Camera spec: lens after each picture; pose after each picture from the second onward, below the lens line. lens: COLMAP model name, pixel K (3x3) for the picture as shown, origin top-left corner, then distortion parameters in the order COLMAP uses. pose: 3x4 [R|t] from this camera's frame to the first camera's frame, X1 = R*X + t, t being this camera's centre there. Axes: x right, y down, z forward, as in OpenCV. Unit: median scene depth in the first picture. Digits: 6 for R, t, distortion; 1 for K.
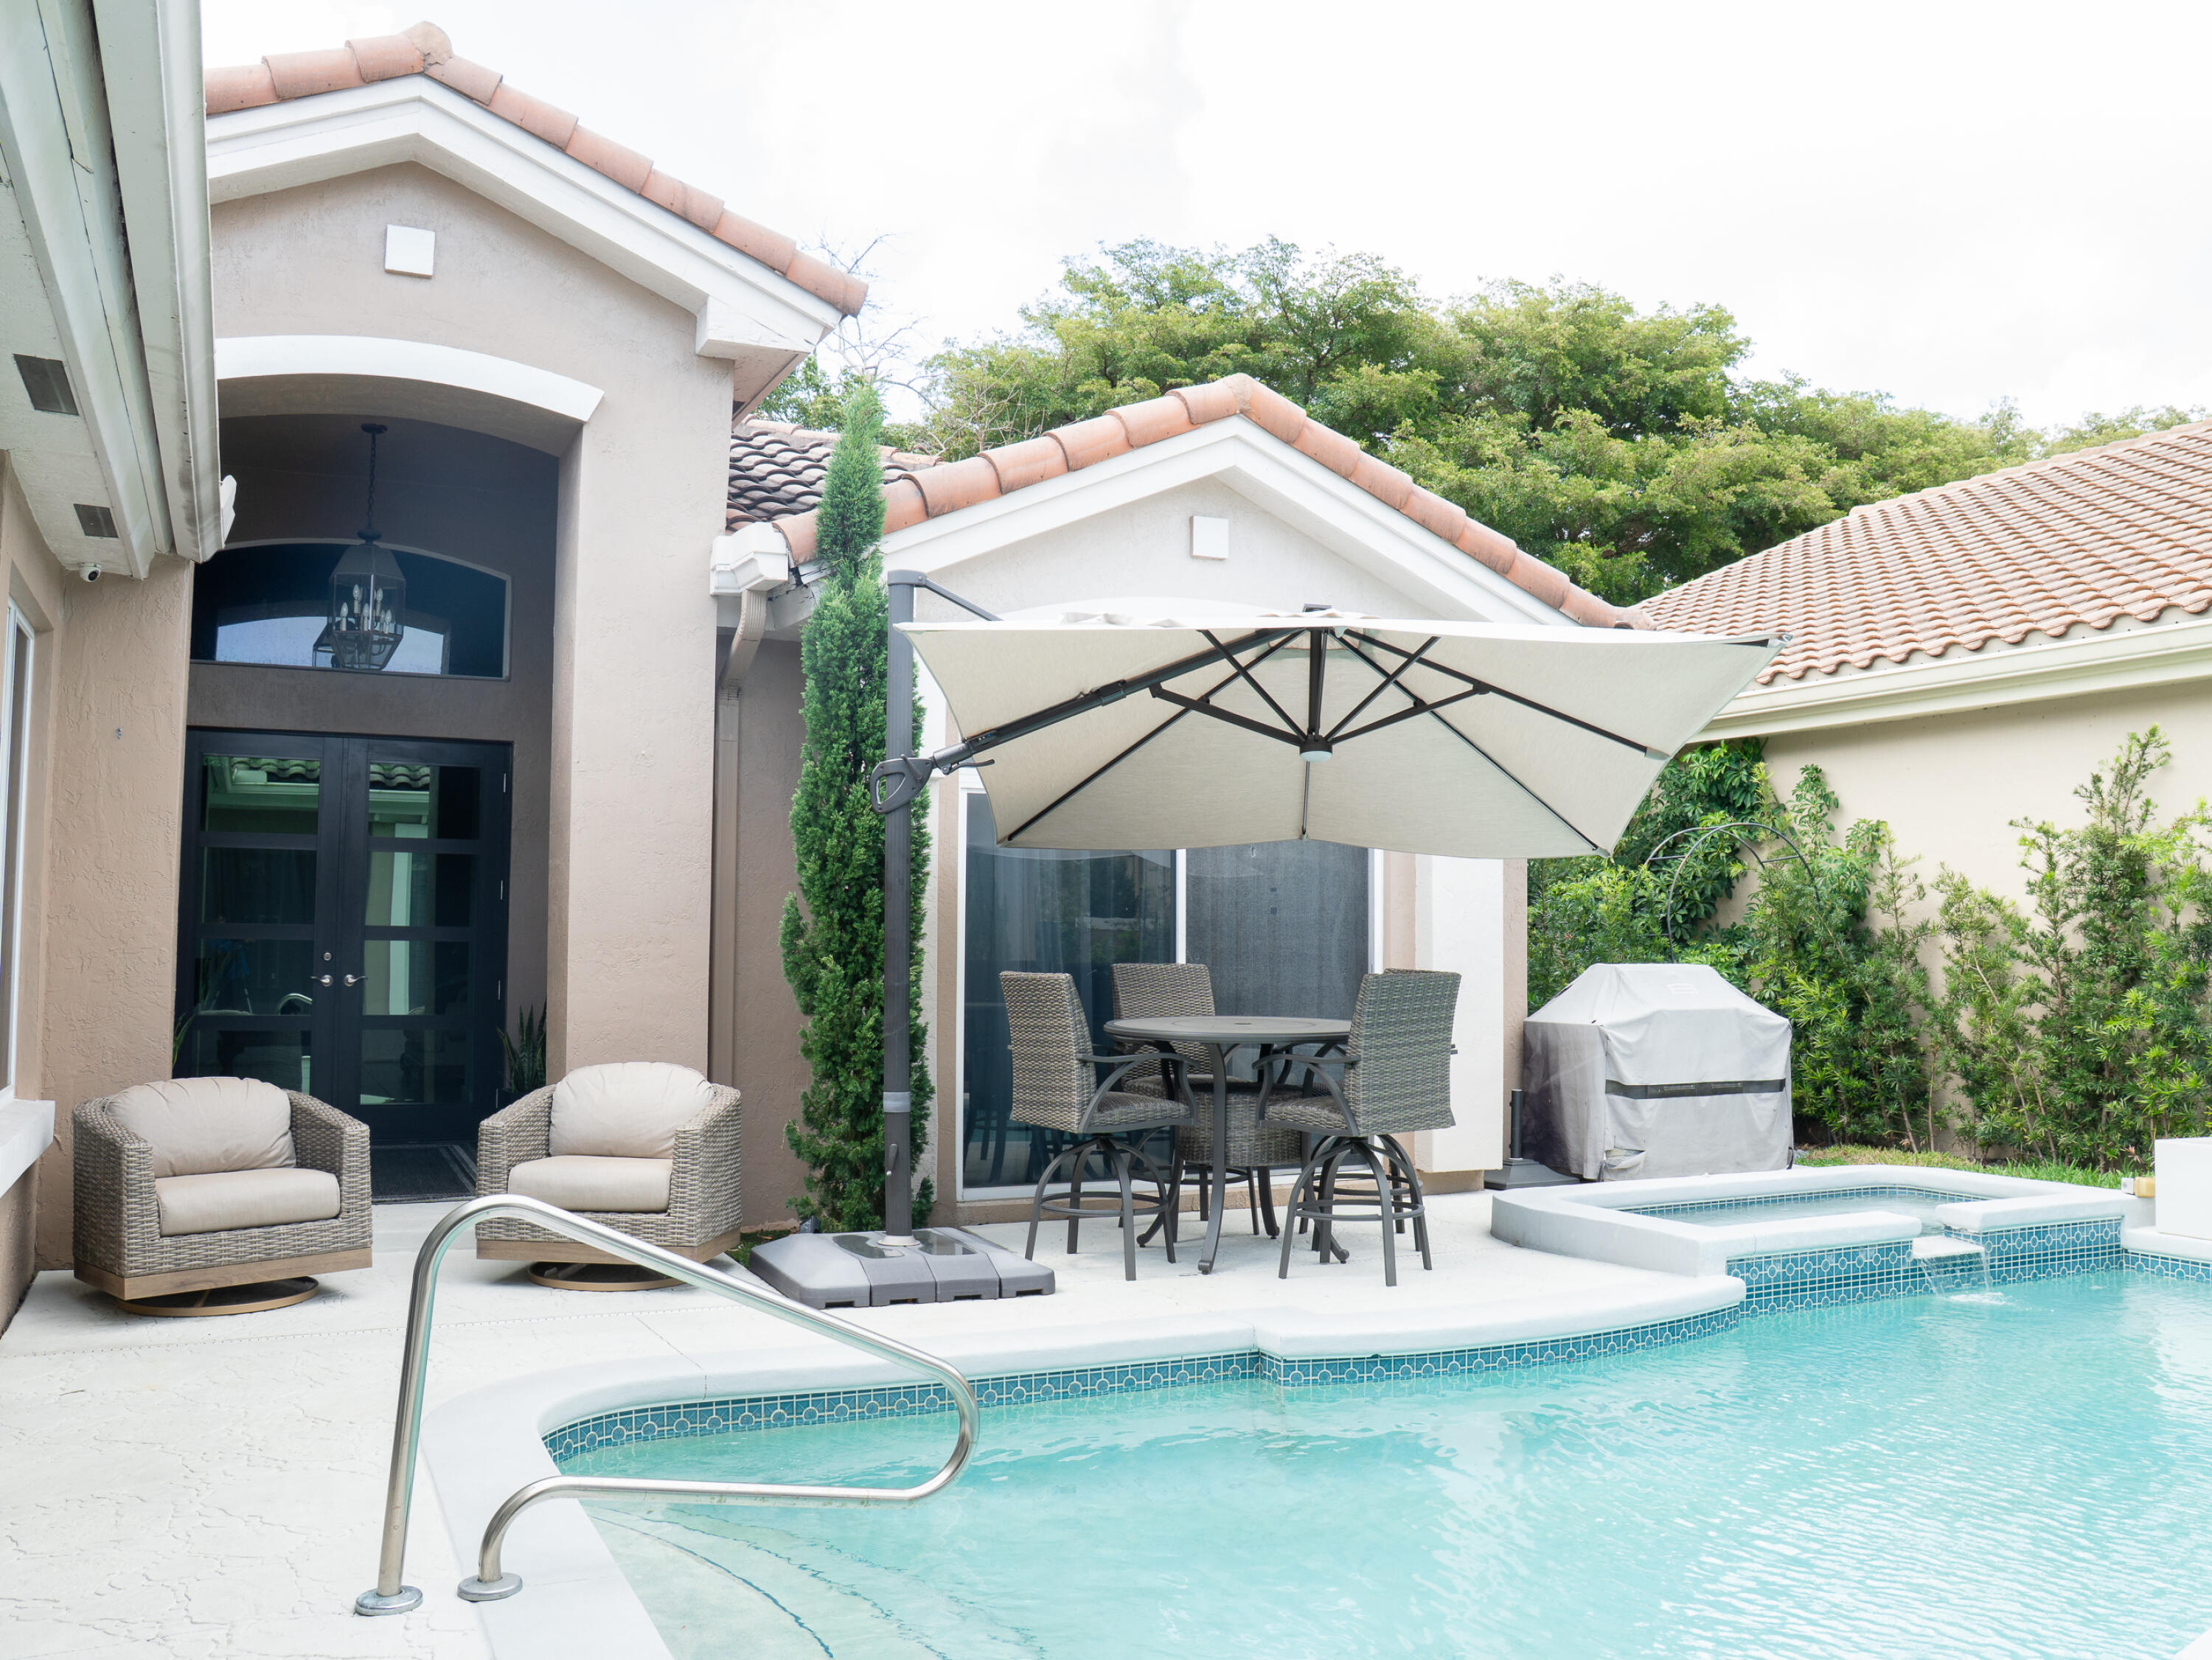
lens RADIAL K [[1886.6, 0, 1131.2], [0, 1886.6, 841.8], [0, 0, 1]] dist [-0.141775, 0.112931]
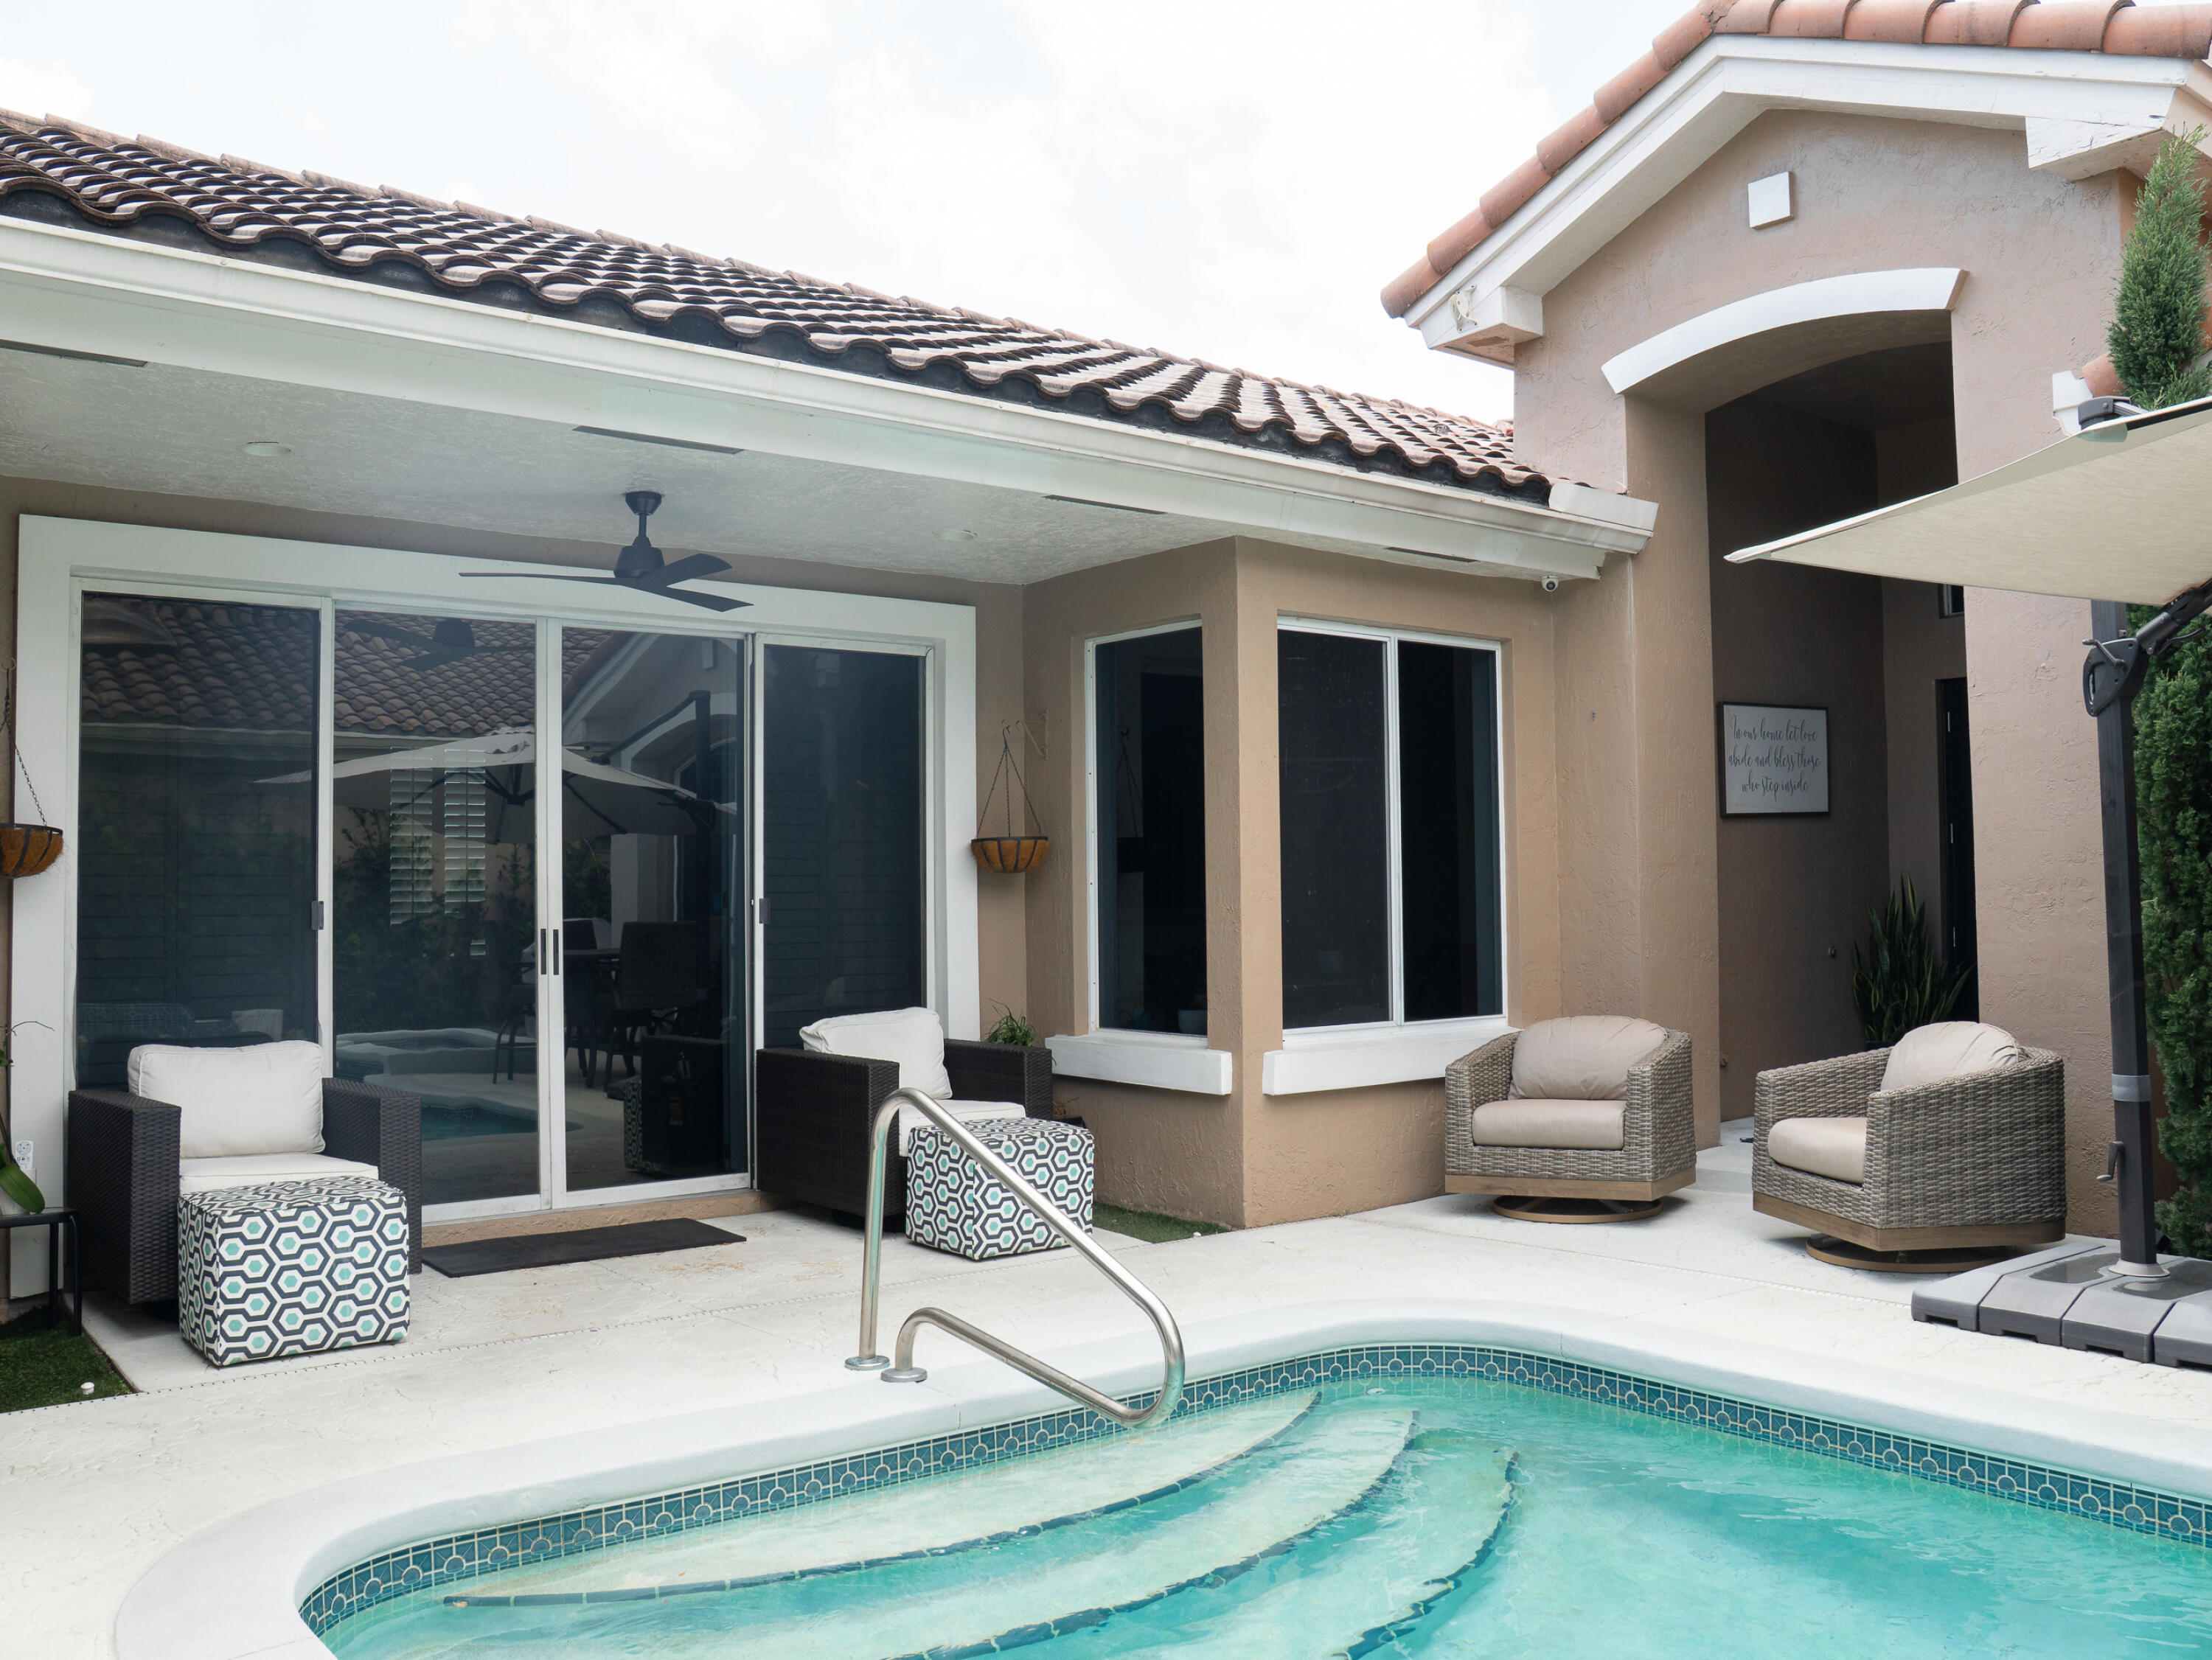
lens RADIAL K [[1886.6, 0, 1114.3], [0, 1886.6, 828.9], [0, 0, 1]] dist [-0.141775, 0.112931]
pose [[0.203263, -0.044631, -0.978106, 0.477177], [0.065266, 0.997356, -0.031946, 0.026800], [0.976946, -0.057343, 0.205639, 0.407744]]
